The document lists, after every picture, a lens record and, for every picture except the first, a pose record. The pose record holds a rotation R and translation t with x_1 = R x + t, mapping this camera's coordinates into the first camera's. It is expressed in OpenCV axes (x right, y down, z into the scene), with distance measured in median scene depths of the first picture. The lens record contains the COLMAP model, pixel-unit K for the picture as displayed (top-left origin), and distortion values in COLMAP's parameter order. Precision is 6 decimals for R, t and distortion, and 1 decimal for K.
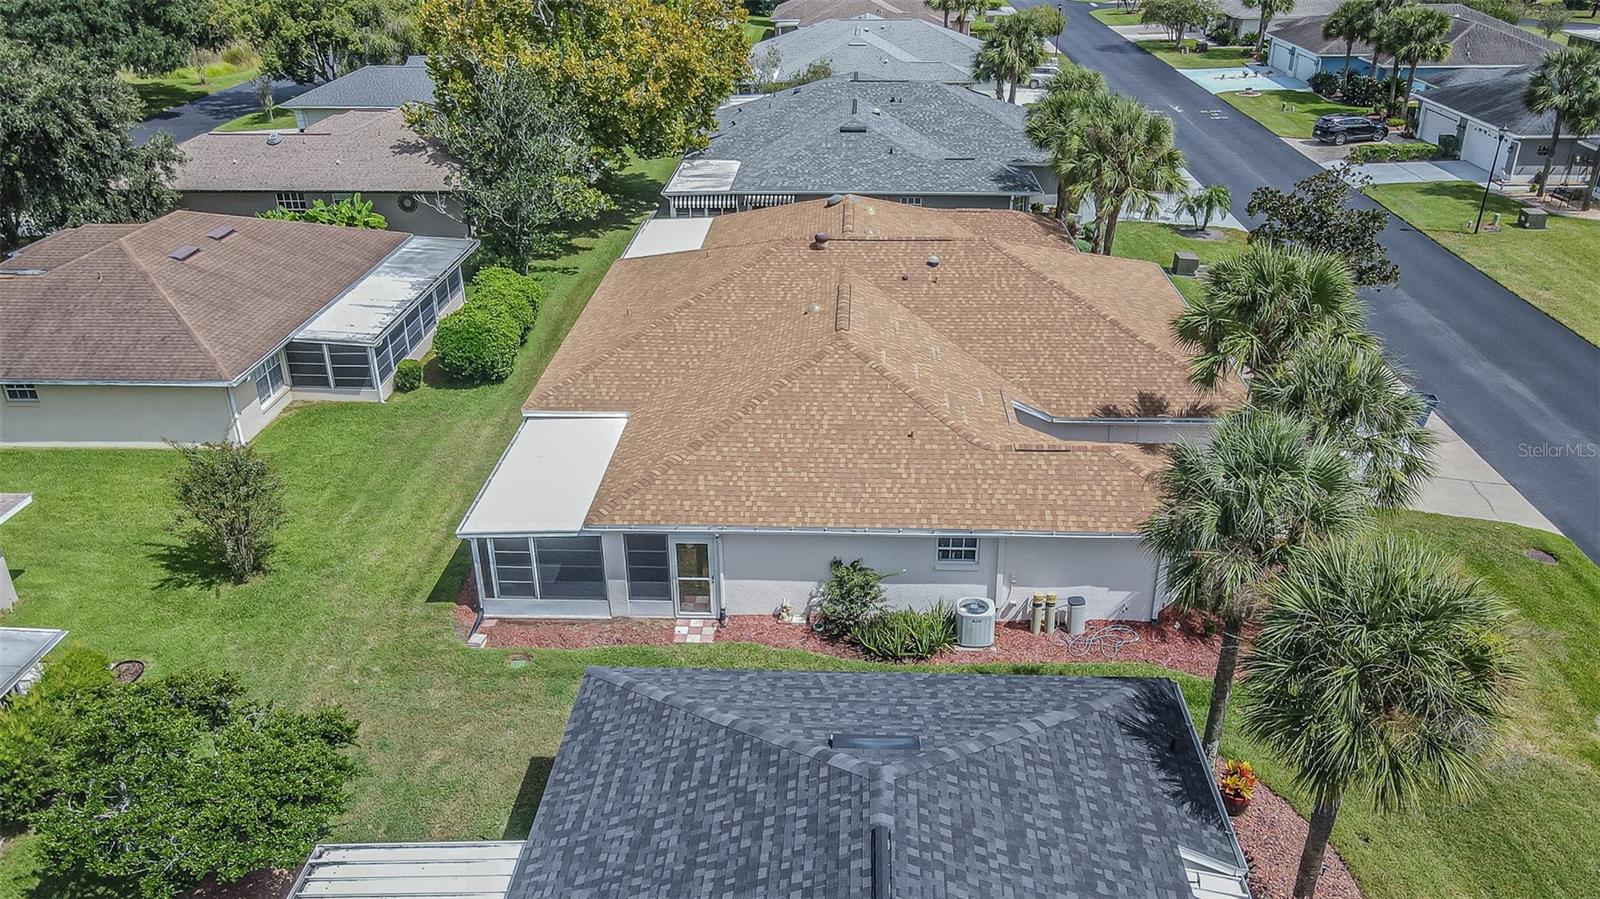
lens RADIAL K [[1189.1, 0, 805.5], [0, 1189.1, 445.0], [0, 0, 1]] dist [-0.005925, 0.036649]
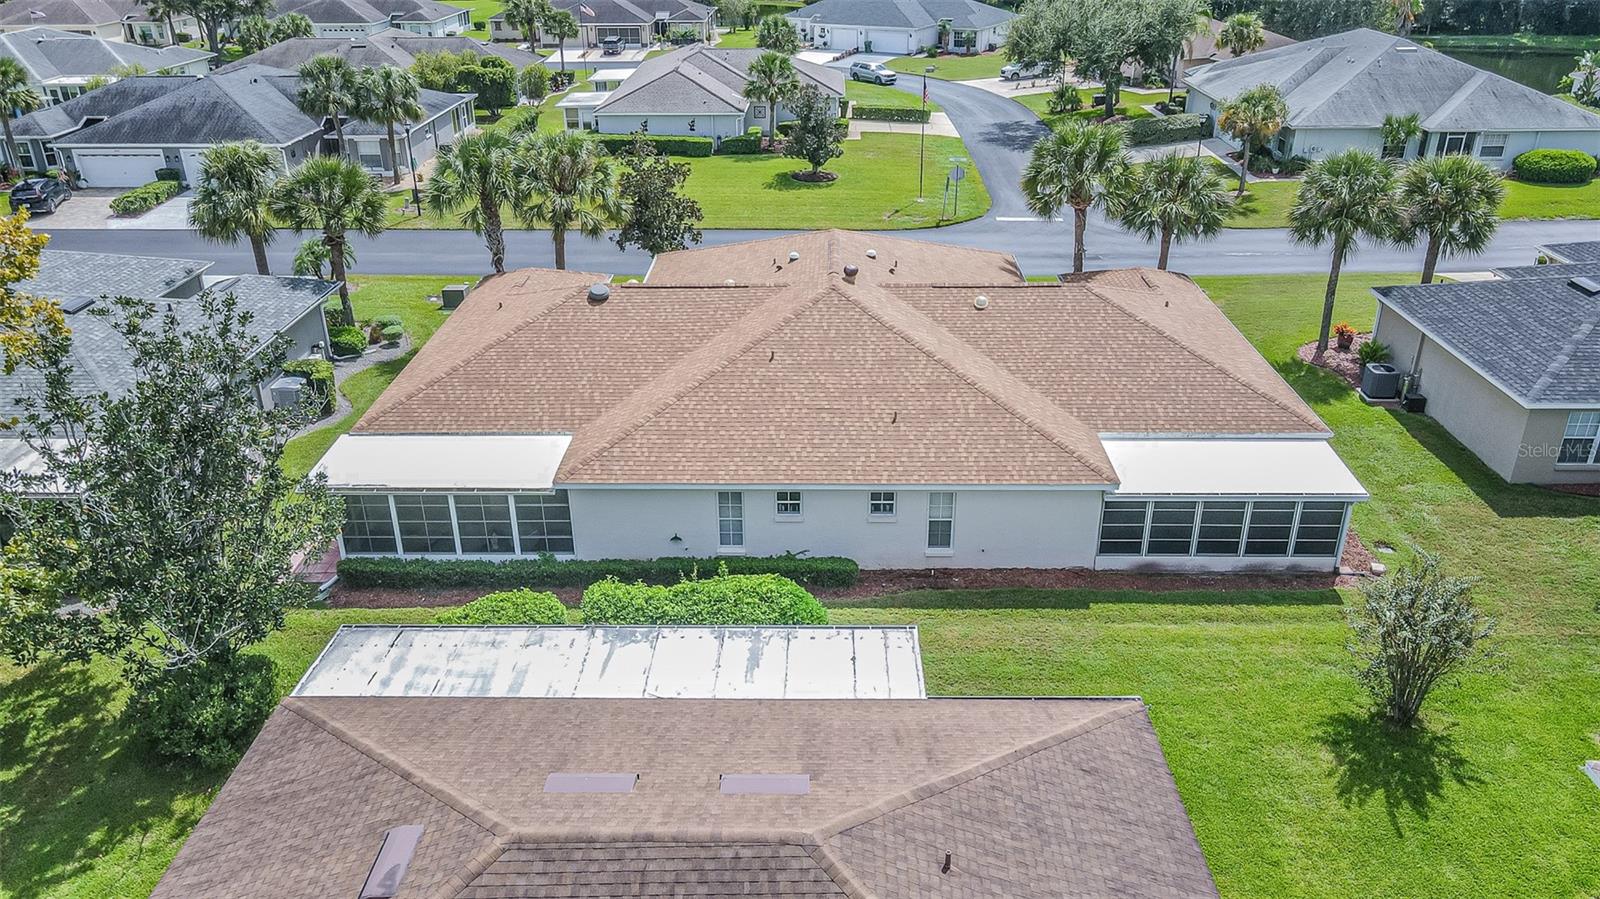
lens RADIAL K [[1195.2, 0, 809.3], [0, 1195.2, 411.6], [0, 0, 1]] dist [0.005919, 0.003004]
pose [[-0.022008, -0.394901, 0.918460, -1.204665], [0.440775, 0.820745, 0.363449, -0.584611], [-0.897348, 0.412833, 0.156000, 1.209188]]
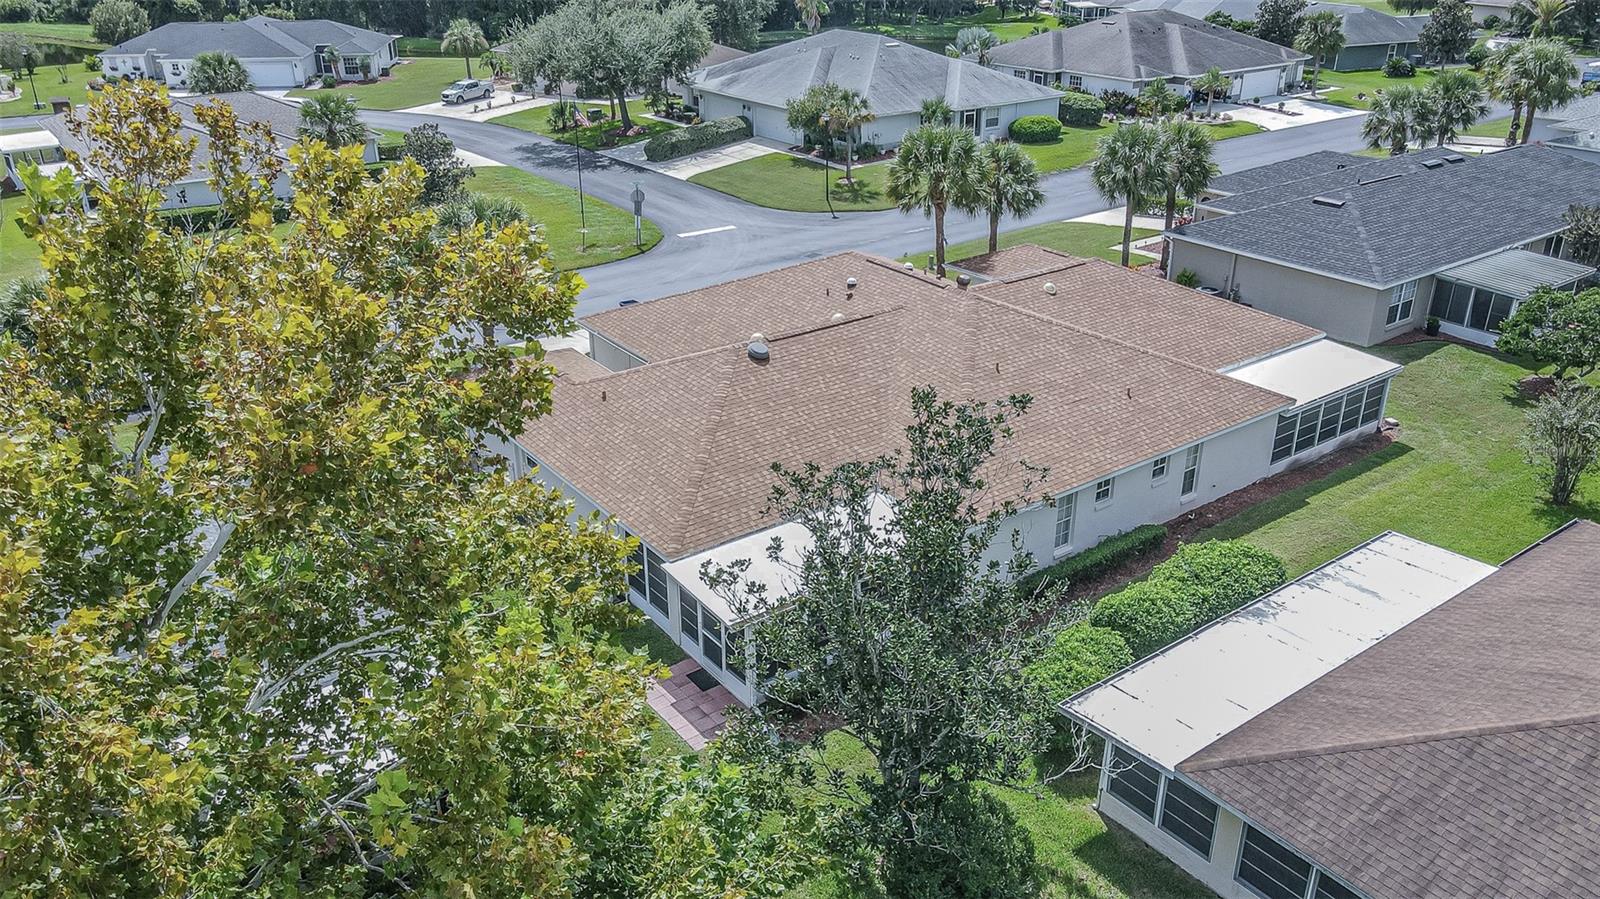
lens RADIAL K [[1214.8, 0, 821.1], [0, 1214.8, 452.1], [0, 0, 1]] dist [0.001706, 0.000923]
pose [[-0.634709, -0.318436, 0.704090, -0.890546], [0.338599, 0.704417, 0.623817, -0.984826], [-0.694619, 0.634347, -0.339277, 1.990748]]
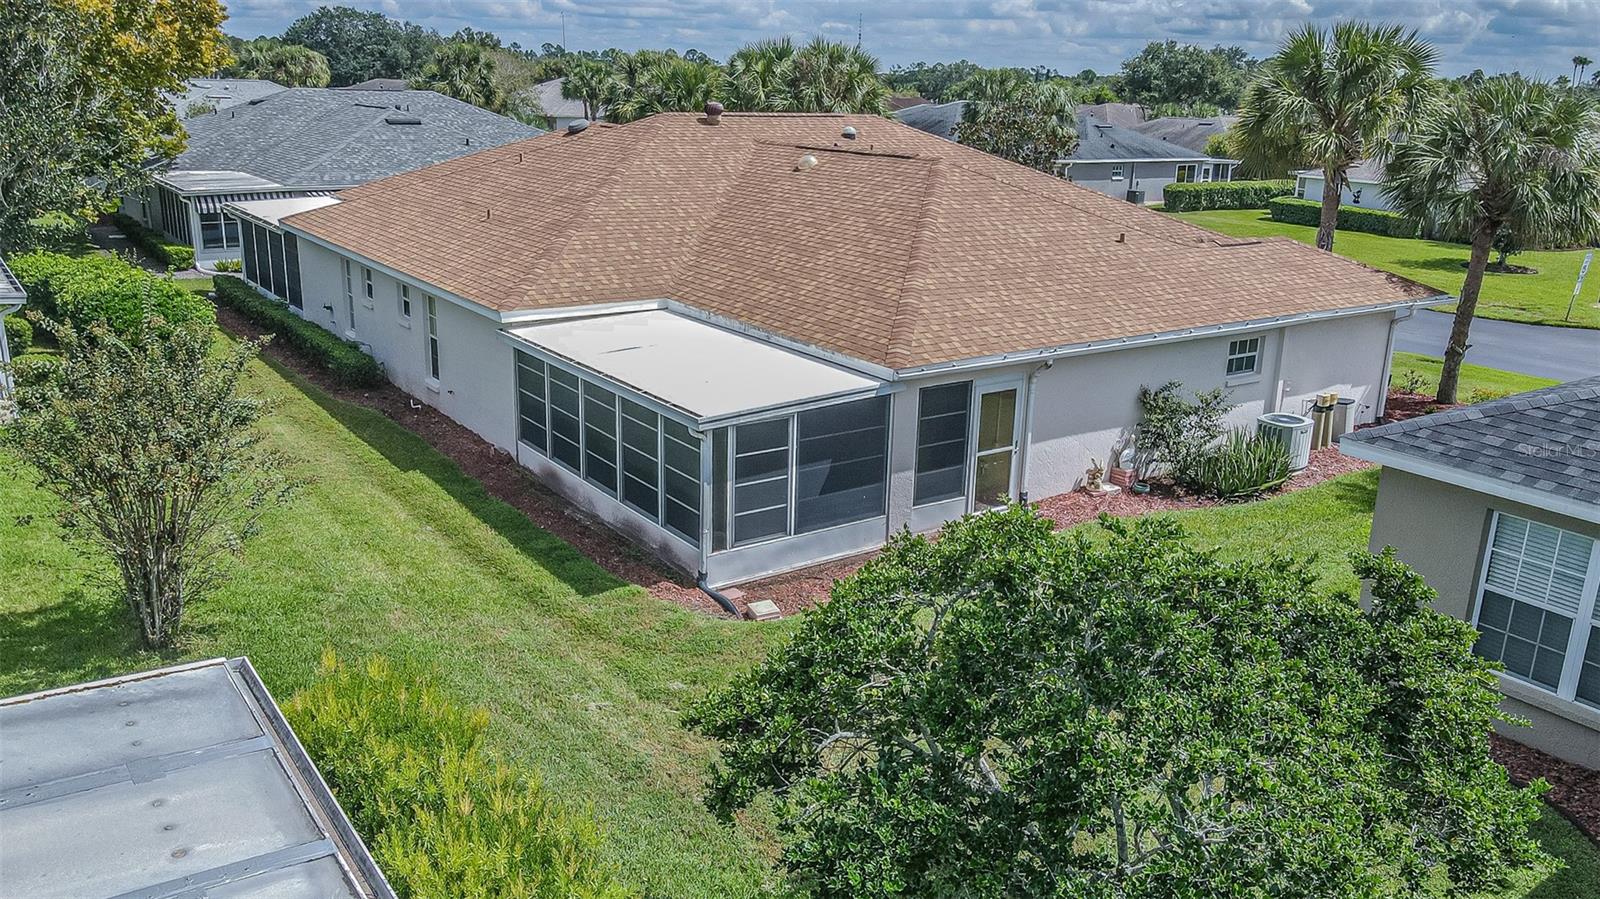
lens RADIAL K [[1261.0, 0, 800.0], [0, 1261.0, 449.5], [0, 0, 1]] dist [-0.004412, 0.033425]
pose [[0.790860, -0.144050, 0.594803, -0.579605], [0.233474, 0.969415, -0.075658, 0.136747], [-0.565713, 0.198706, 0.800303, 0.497960]]
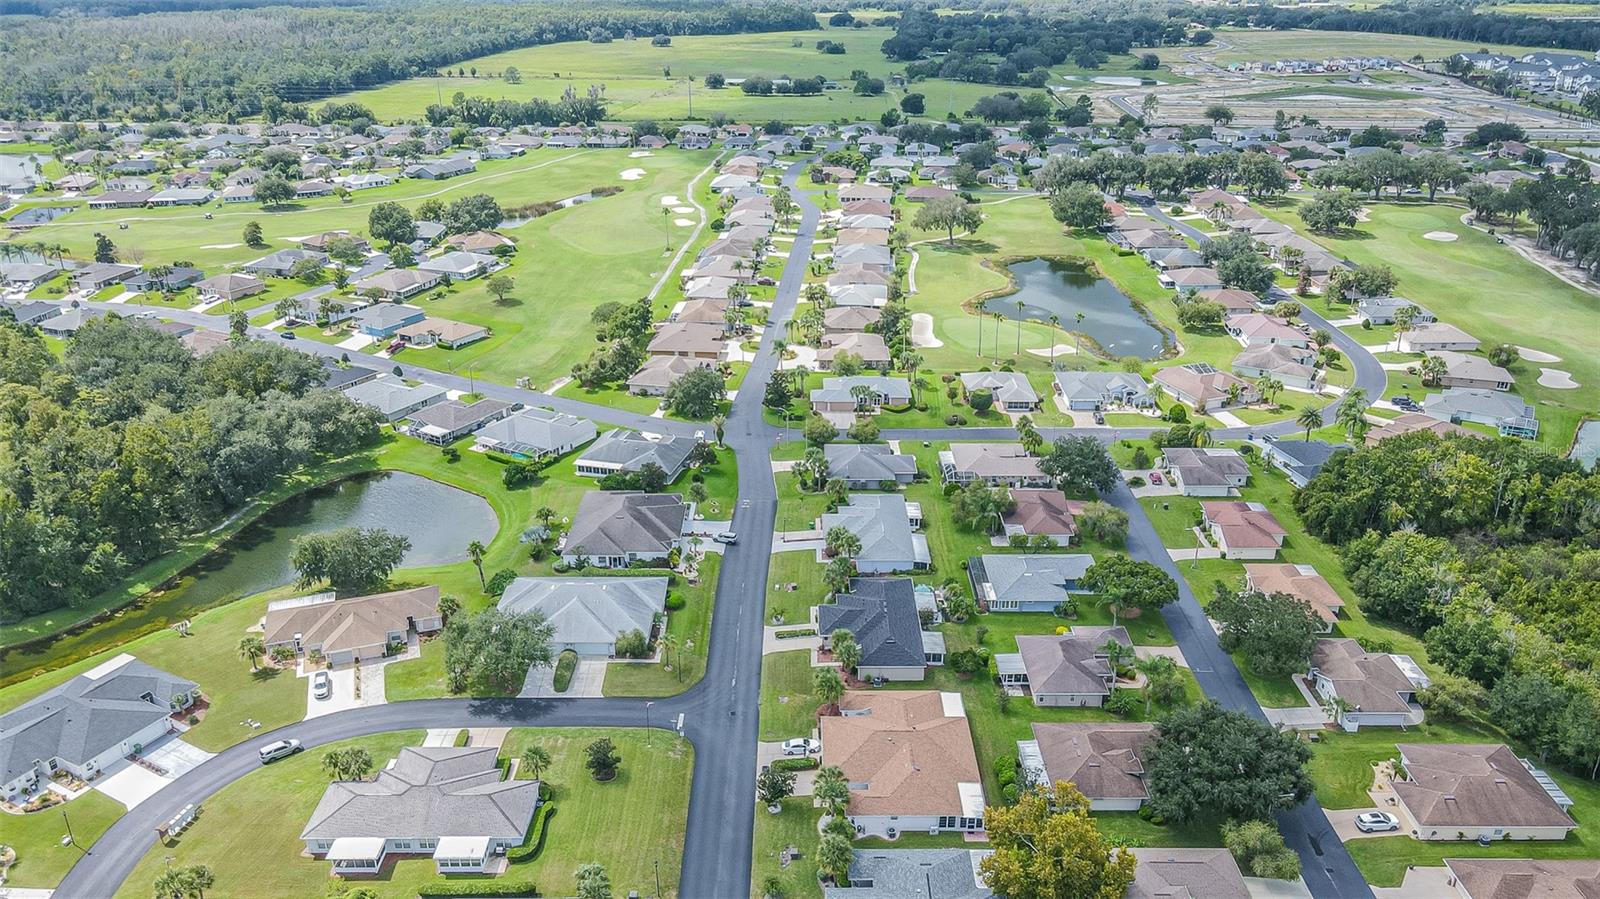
lens RADIAL K [[1189.1, 0, 805.5], [0, 1189.1, 445.0], [0, 0, 1]] dist [-0.005925, 0.036649]
pose [[-0.998989, 0.020513, -0.040009, 0.718658], [-0.016582, 0.659043, 0.751922, -5.293956], [0.041792, 0.751825, -0.658036, 3.962384]]
